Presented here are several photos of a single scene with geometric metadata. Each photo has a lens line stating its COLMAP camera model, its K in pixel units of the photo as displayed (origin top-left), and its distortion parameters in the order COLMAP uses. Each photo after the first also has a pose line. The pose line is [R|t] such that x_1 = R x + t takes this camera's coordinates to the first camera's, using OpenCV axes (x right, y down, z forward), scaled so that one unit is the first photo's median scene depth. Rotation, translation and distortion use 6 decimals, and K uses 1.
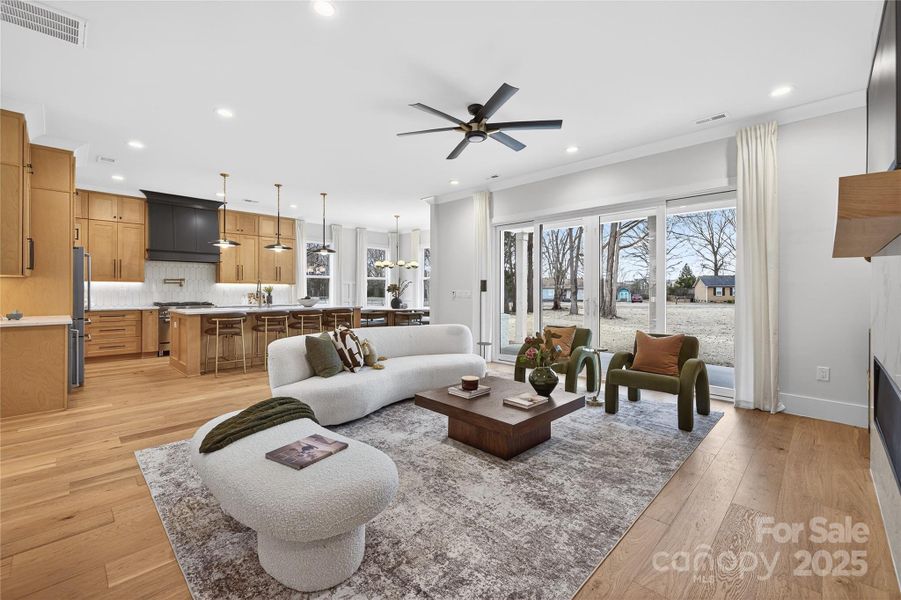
lens RADIAL K [[380.7, 0, 450.8], [0, 380.7, 291.1], [0, 0, 1]] dist [0.005992, 0.000076]
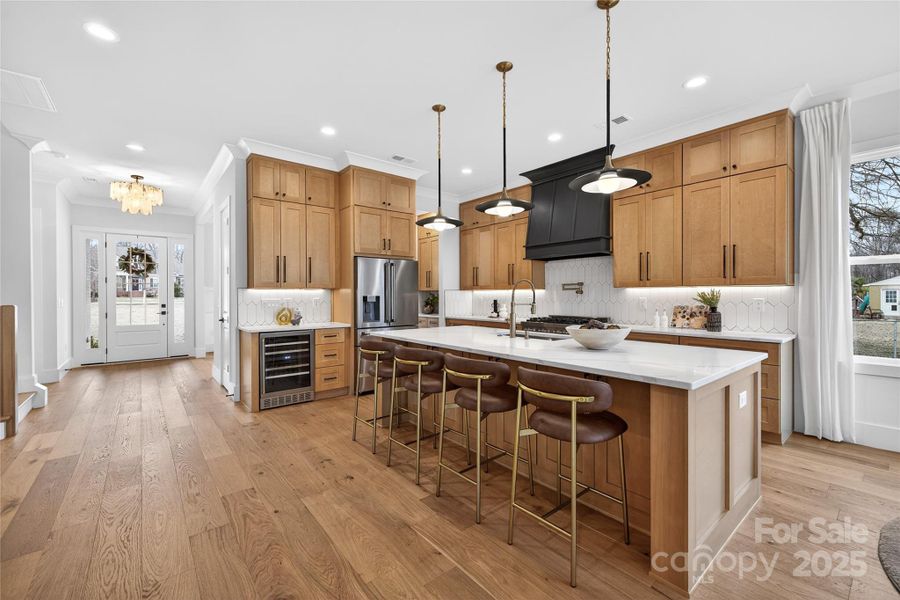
lens RADIAL K [[377.3, 0, 448.5], [0, 377.3, 296.3], [0, 0, 1]] dist [0.002082, 0.000334]
pose [[-0.113411, -0.001446, -0.993547, -0.002536], [0.001395, 0.999998, -0.001615, -0.017762], [0.993547, -0.001569, -0.113409, 2.129730]]
